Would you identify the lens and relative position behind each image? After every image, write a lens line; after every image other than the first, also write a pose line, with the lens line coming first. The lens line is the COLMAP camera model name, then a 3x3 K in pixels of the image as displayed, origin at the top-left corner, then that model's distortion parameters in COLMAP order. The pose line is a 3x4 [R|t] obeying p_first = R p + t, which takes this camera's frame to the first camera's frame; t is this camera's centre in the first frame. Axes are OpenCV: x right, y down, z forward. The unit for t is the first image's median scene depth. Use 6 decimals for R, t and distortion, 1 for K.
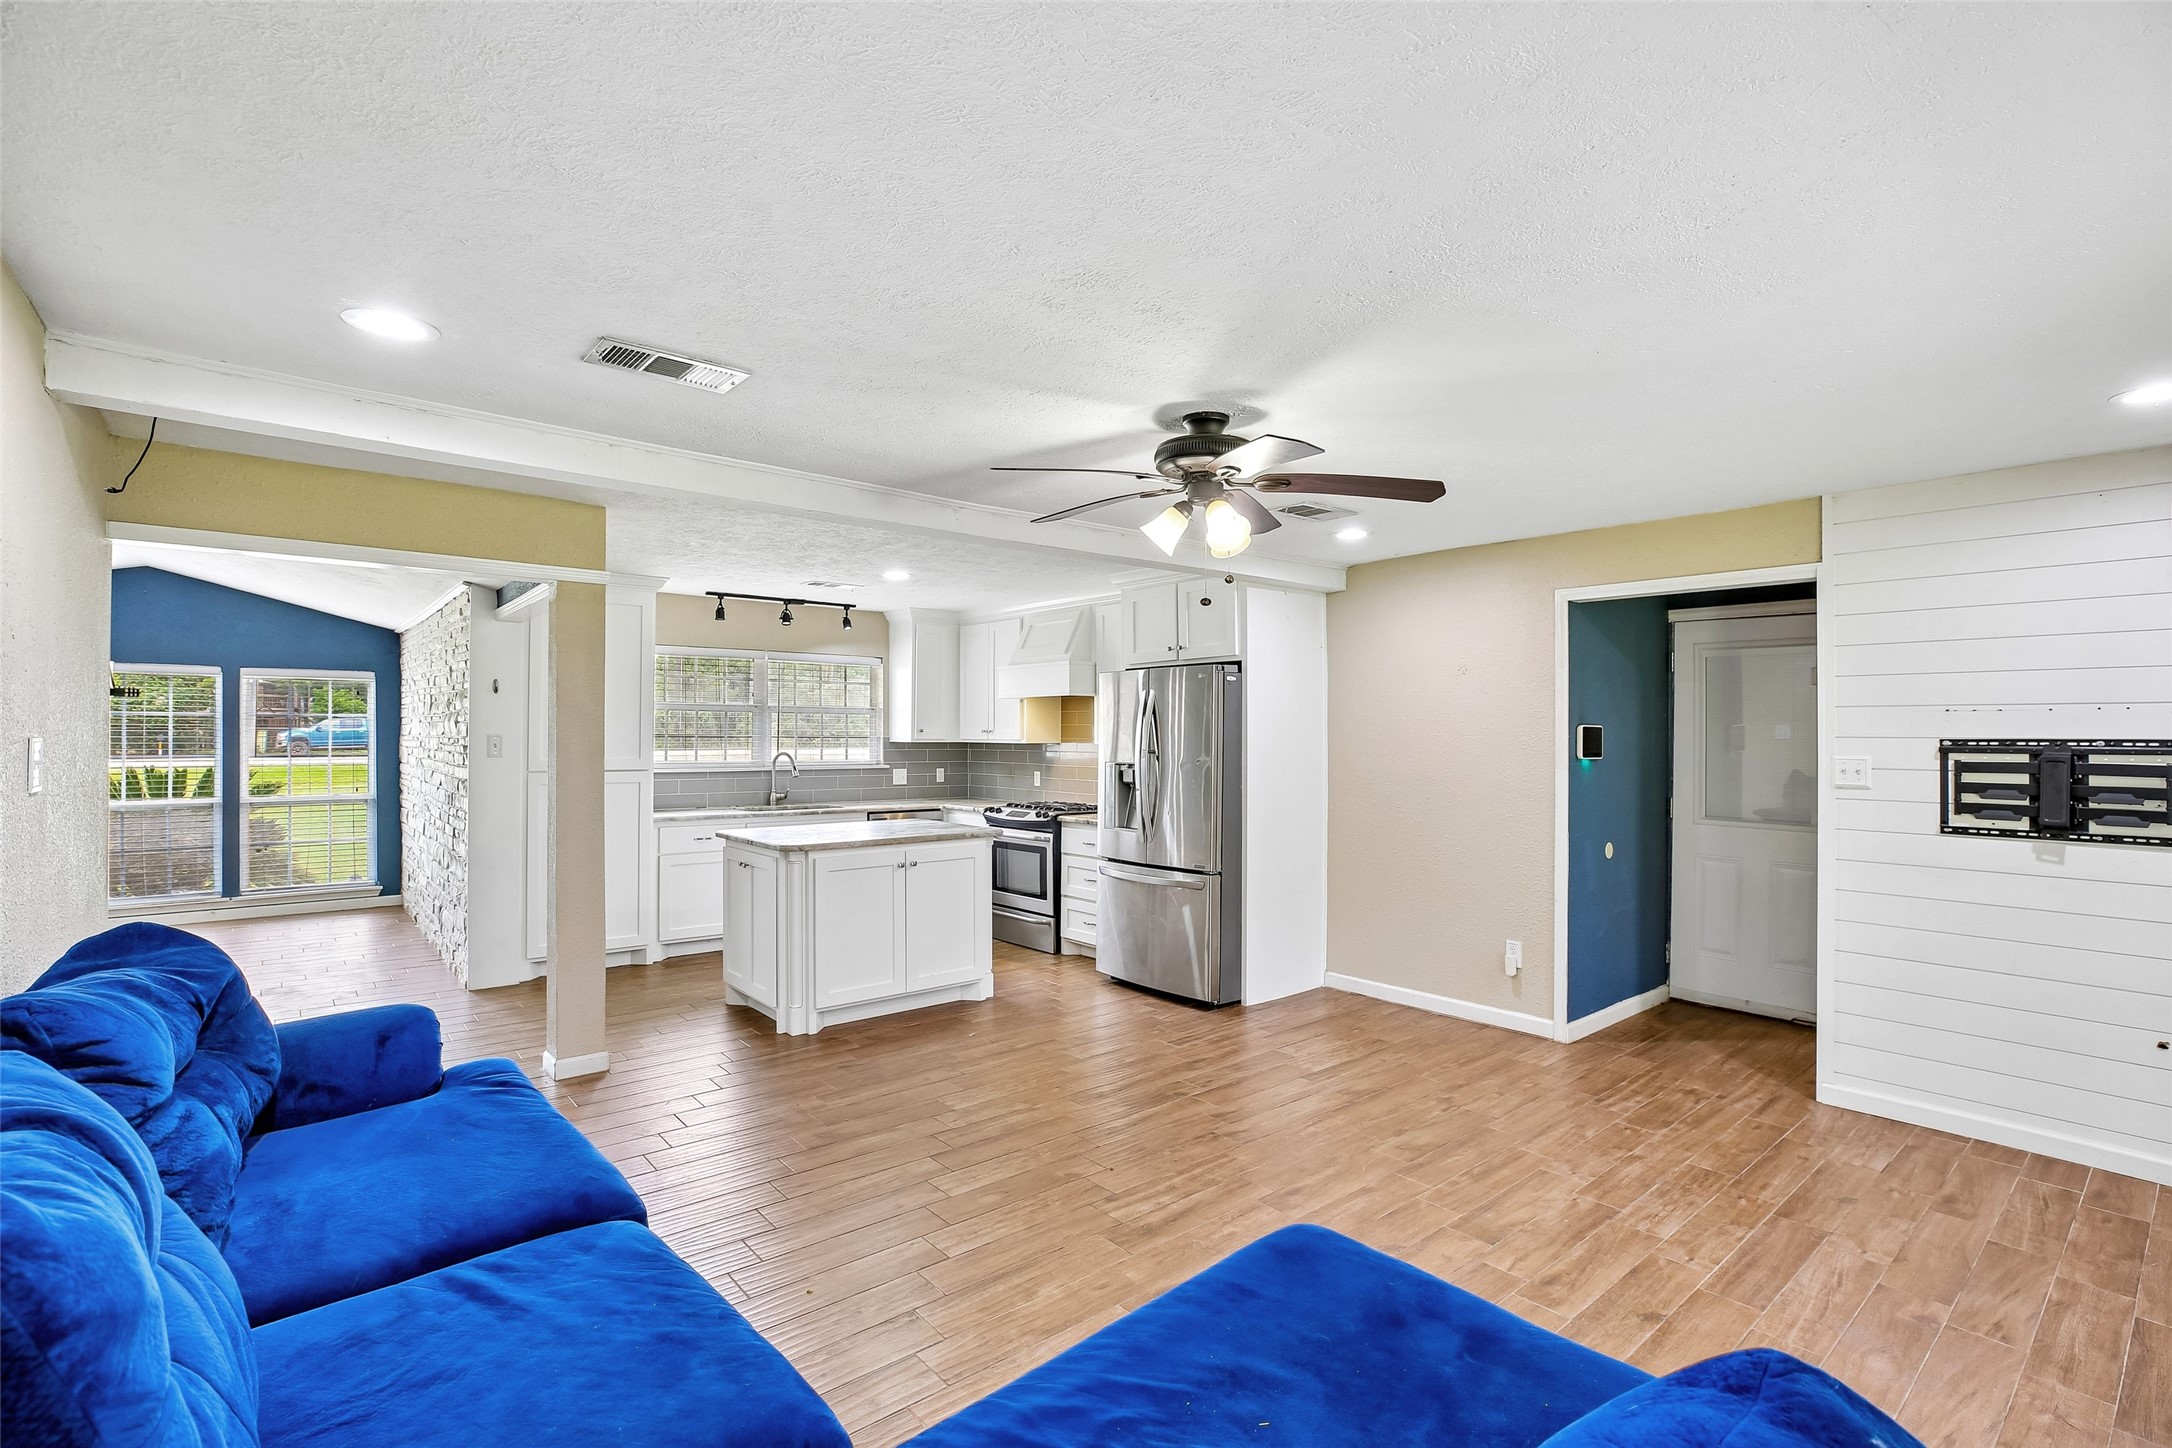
lens RADIAL K [[1008.0, 0, 1078.8], [0, 1008.0, 726.2], [0, 0, 1]] dist [-0.049718, 0.015780]
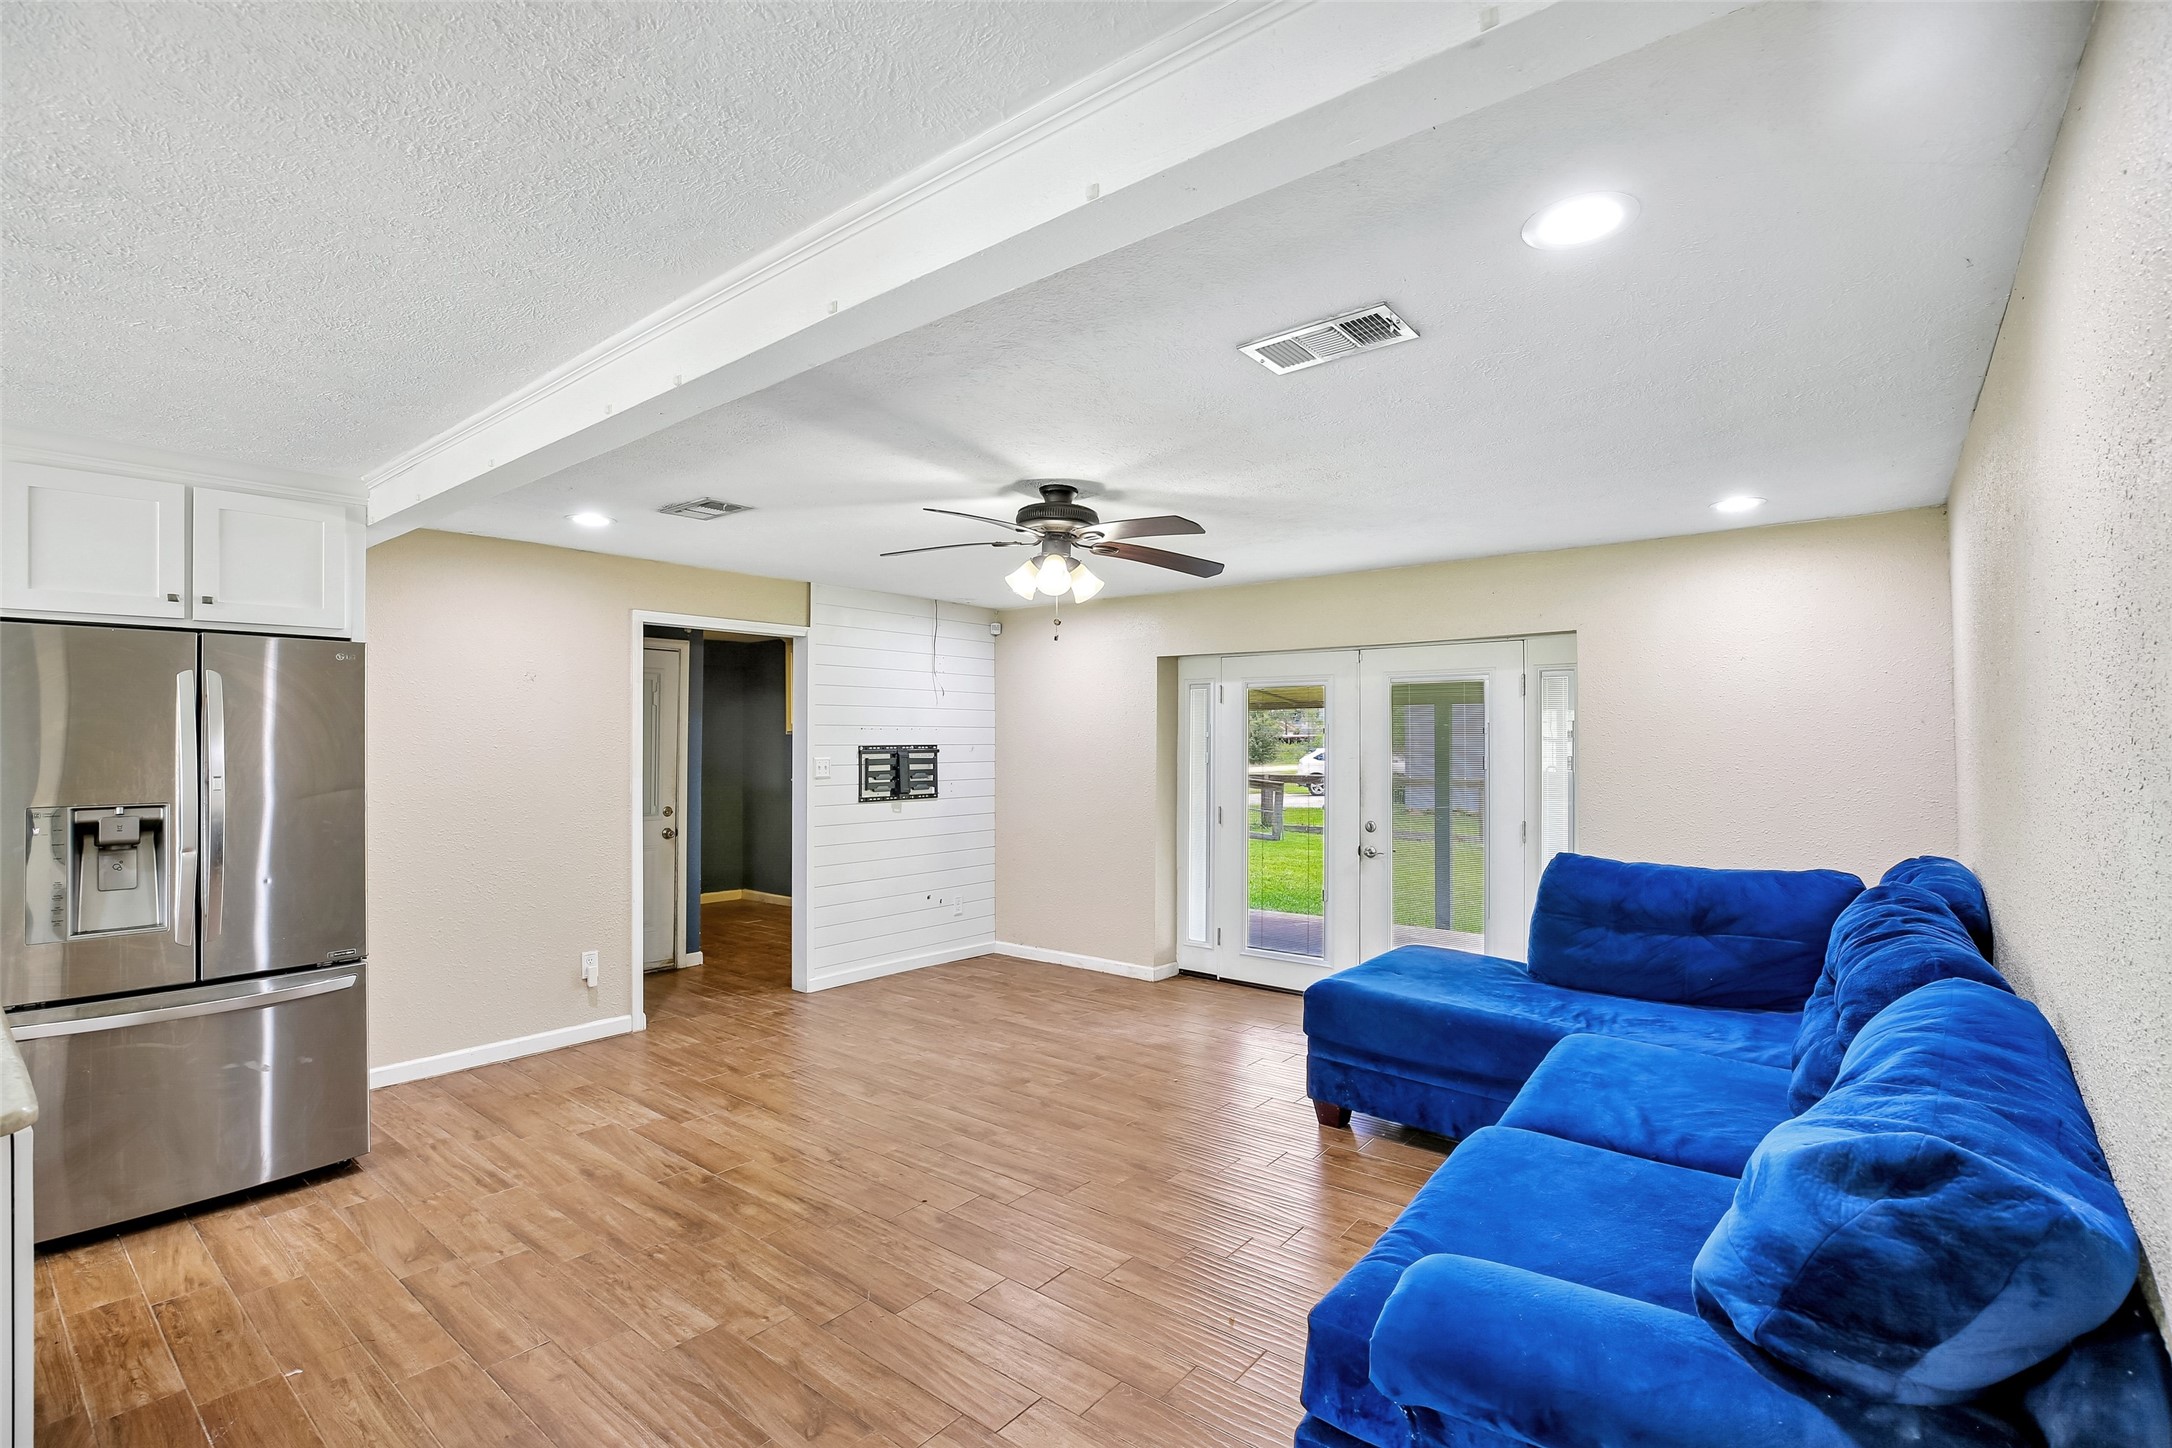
lens RADIAL K [[1001.1, 0, 1081.8], [0, 1001.1, 731.4], [0, 0, 1]] dist [-0.050575, 0.015281]
pose [[-0.195840, 0.008019, 0.980603, -0.577377], [-0.003103, 0.999956, -0.008797, 0.001544], [-0.980631, -0.004765, -0.195807, 0.647605]]
